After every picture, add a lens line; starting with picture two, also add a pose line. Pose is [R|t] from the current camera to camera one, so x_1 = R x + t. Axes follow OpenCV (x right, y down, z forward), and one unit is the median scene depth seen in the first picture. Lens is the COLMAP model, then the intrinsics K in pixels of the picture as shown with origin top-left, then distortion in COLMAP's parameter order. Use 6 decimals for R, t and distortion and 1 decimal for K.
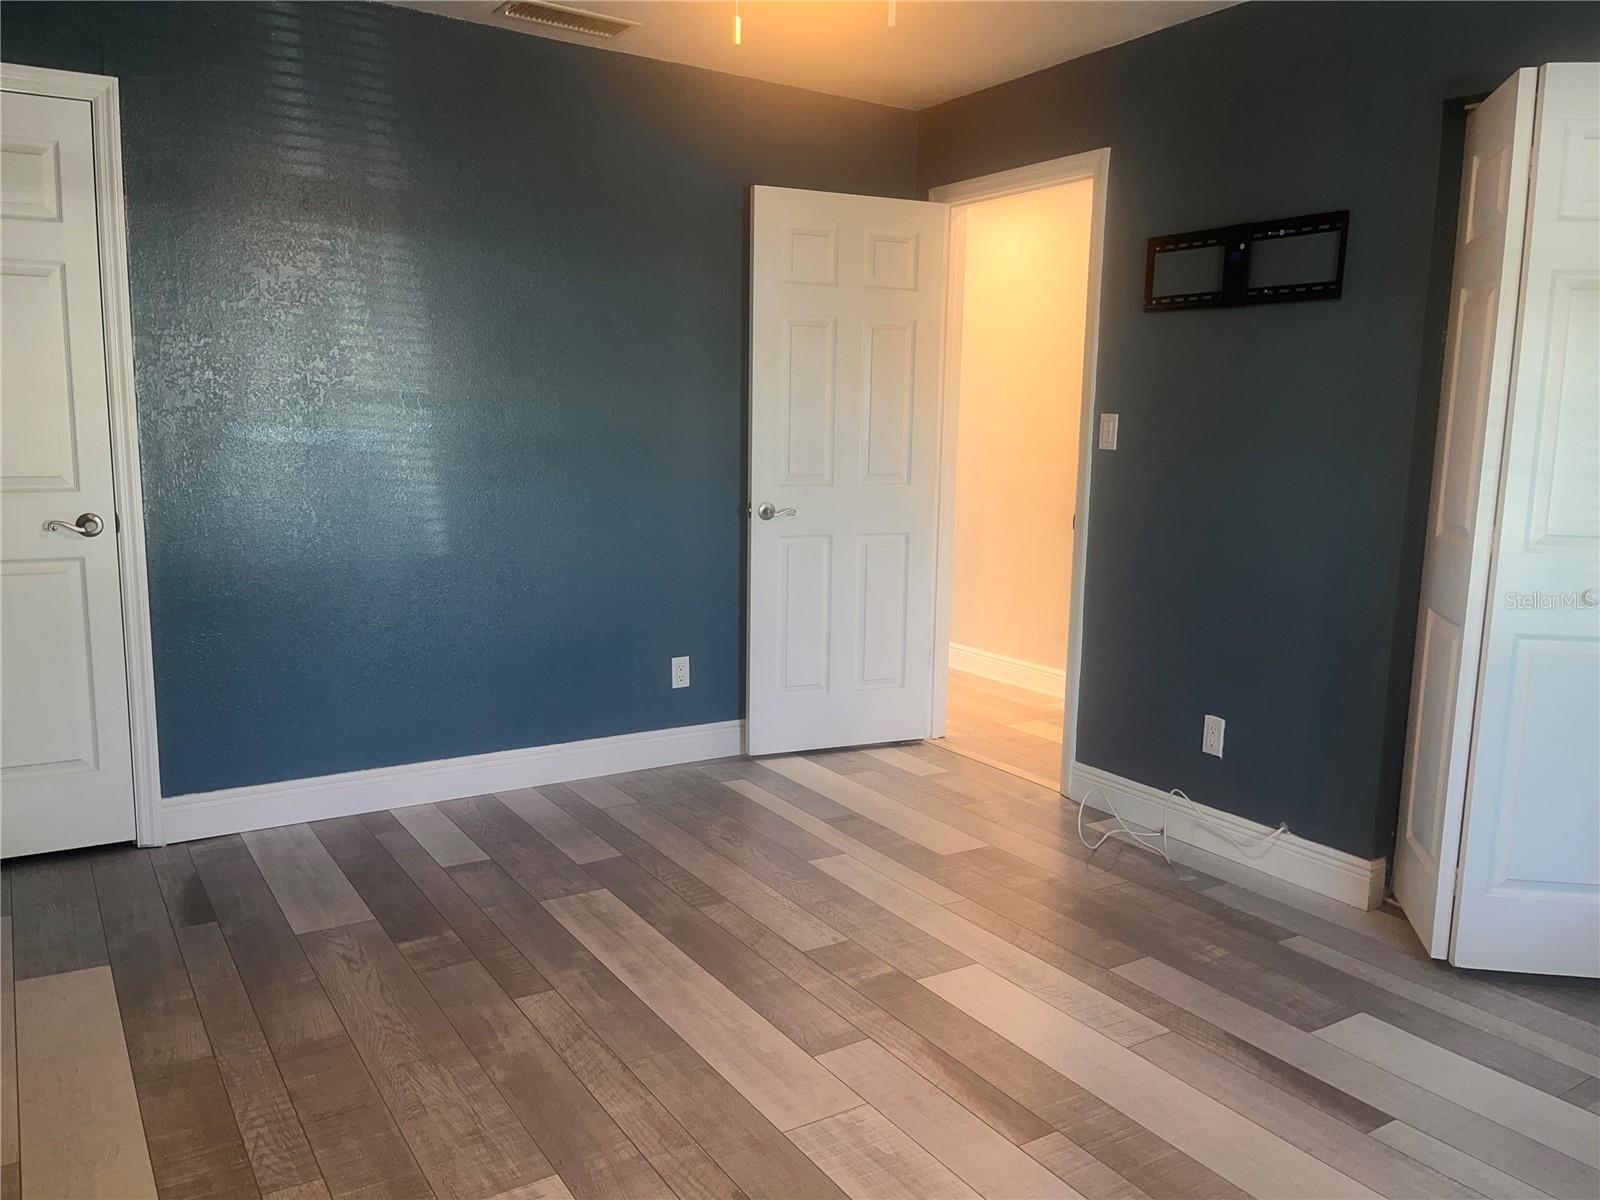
lens RADIAL K [[1216.5, 0, 797.7], [0, 1216.5, 613.2], [0, 0, 1]] dist [0.081123, -0.126903]
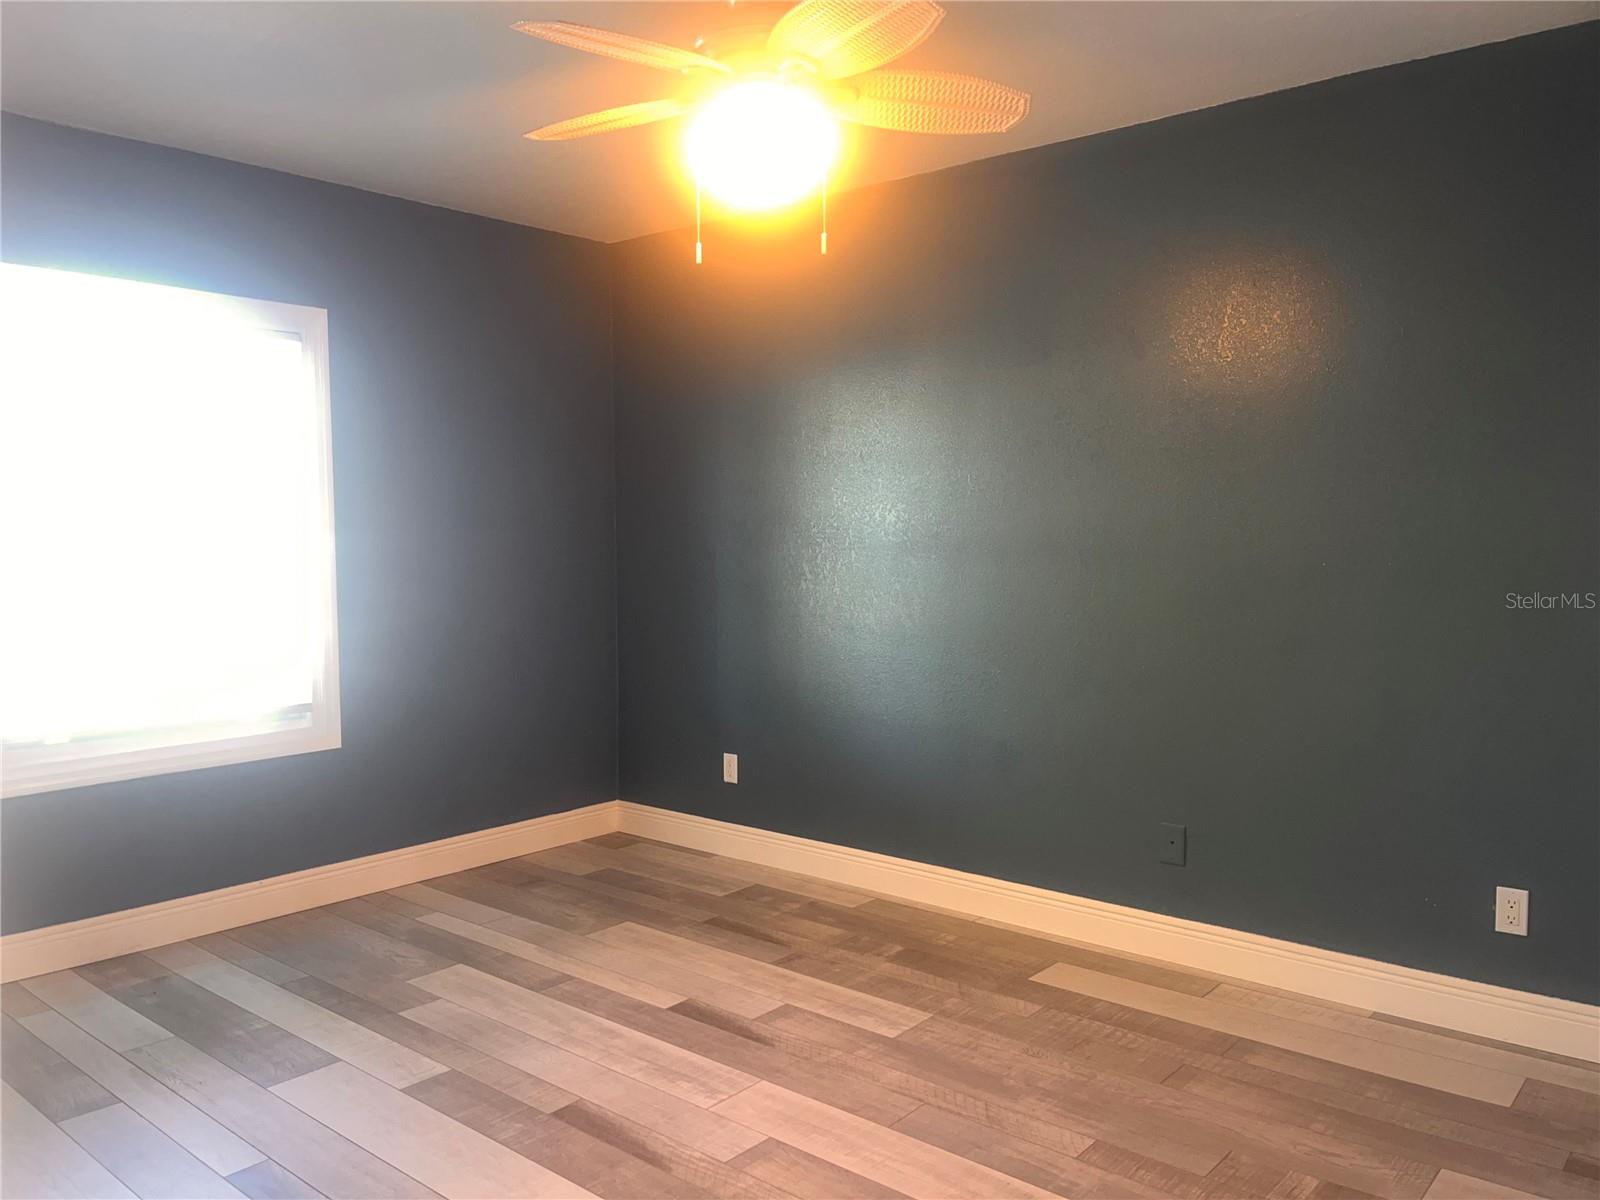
lens RADIAL K [[1216.5, 0, 797.7], [0, 1216.5, 613.2], [0, 0, 1]] dist [0.081123, -0.126903]
pose [[-0.954733, 0.008293, -0.297349, 0.302561], [-0.058276, 0.975026, 0.214306, -0.309467], [0.291700, 0.221934, -0.930407, 1.901389]]
